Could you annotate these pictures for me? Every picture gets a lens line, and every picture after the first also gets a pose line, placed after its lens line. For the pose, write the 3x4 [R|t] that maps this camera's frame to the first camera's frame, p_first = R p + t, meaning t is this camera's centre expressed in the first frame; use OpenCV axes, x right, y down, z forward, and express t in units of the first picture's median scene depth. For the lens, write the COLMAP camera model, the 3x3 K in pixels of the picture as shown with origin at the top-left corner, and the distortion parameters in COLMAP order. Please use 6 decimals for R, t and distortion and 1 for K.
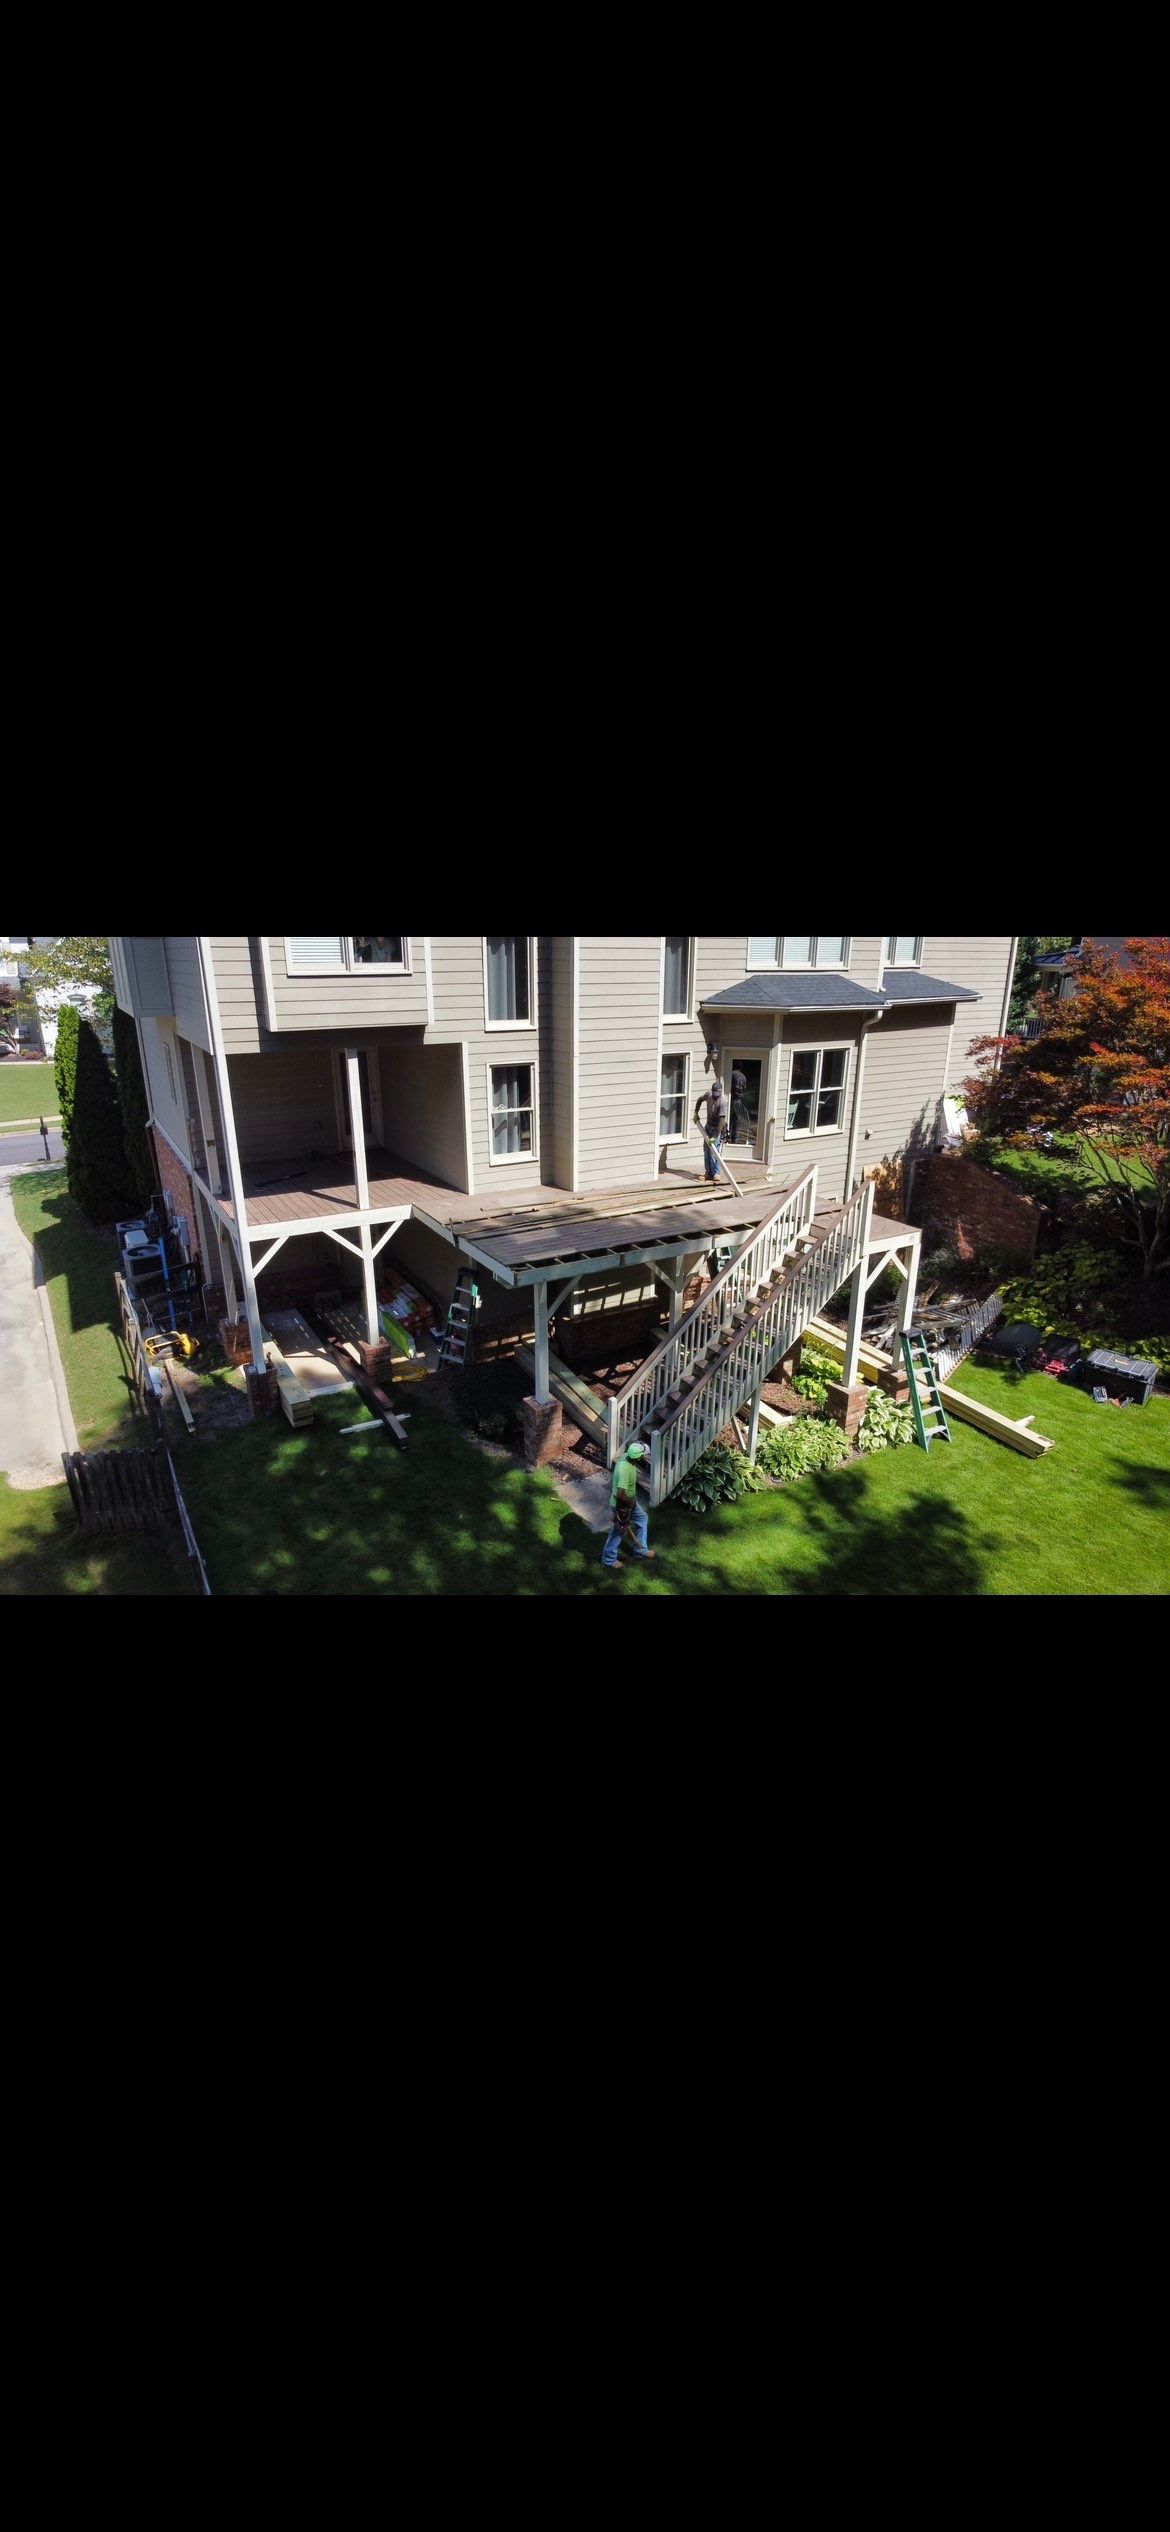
lens RADIAL K [[890.2, 0, 589.4], [0, 890.2, 1257.4], [0, 0, 1]] dist [-0.005701, 0.000025]
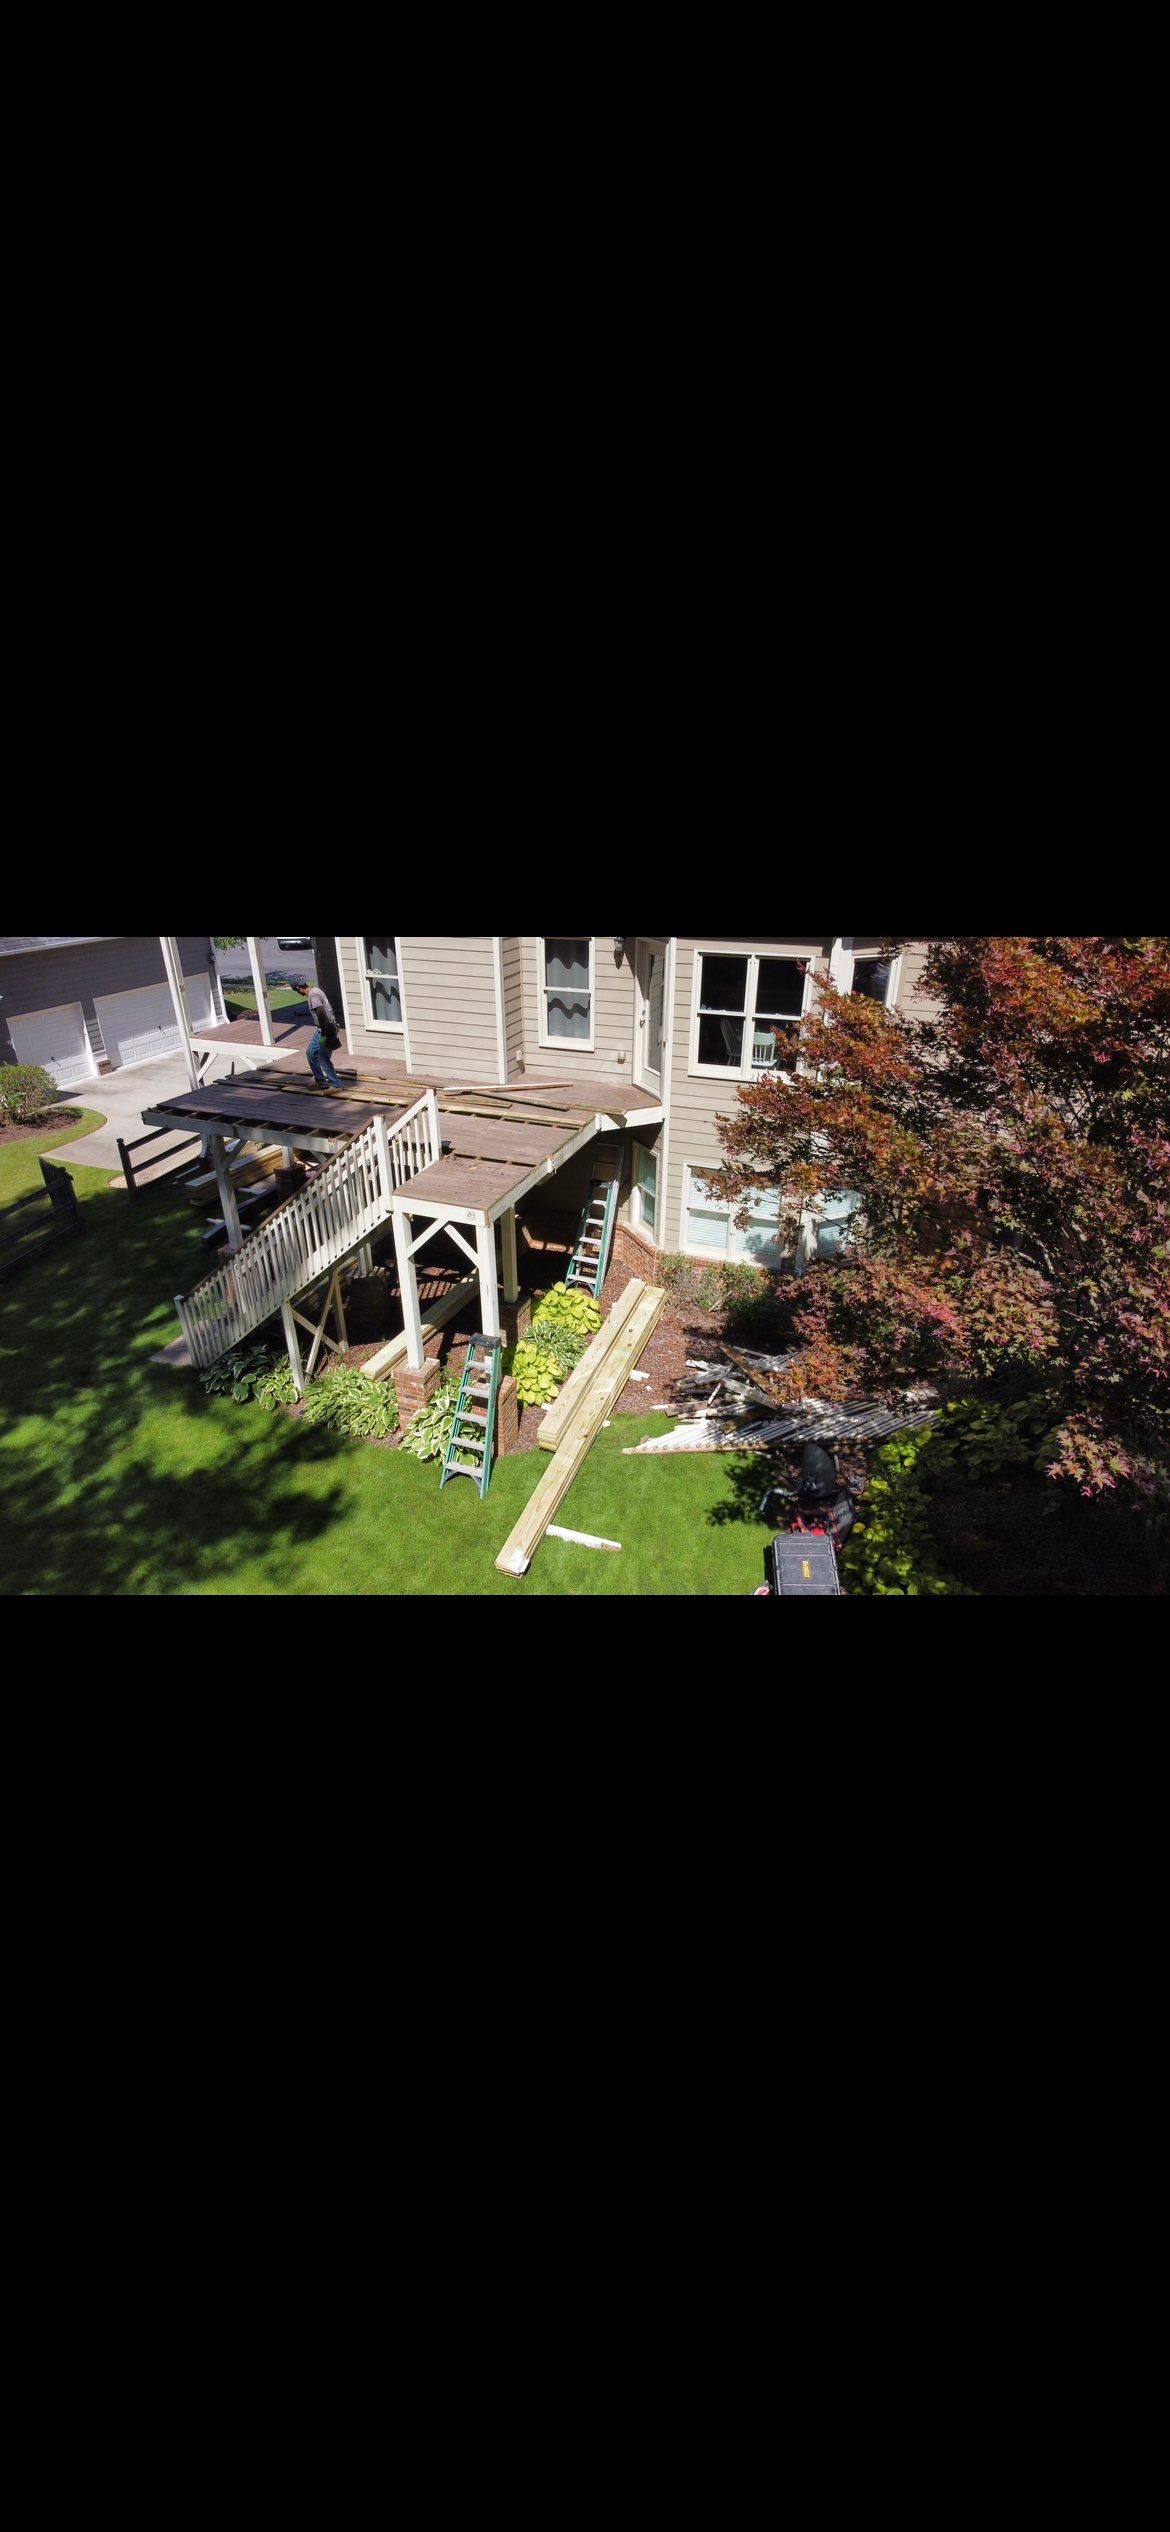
lens RADIAL K [[890.2, 0, 575.5], [0, 890.2, 1275.1], [0, 0, 1]] dist [-0.005701, 0.000025]
pose [[0.605350, 0.366097, -0.706770, 0.867404], [-0.254096, 0.930370, 0.264285, -0.174371], [0.754312, 0.019602, 0.656223, 0.529479]]
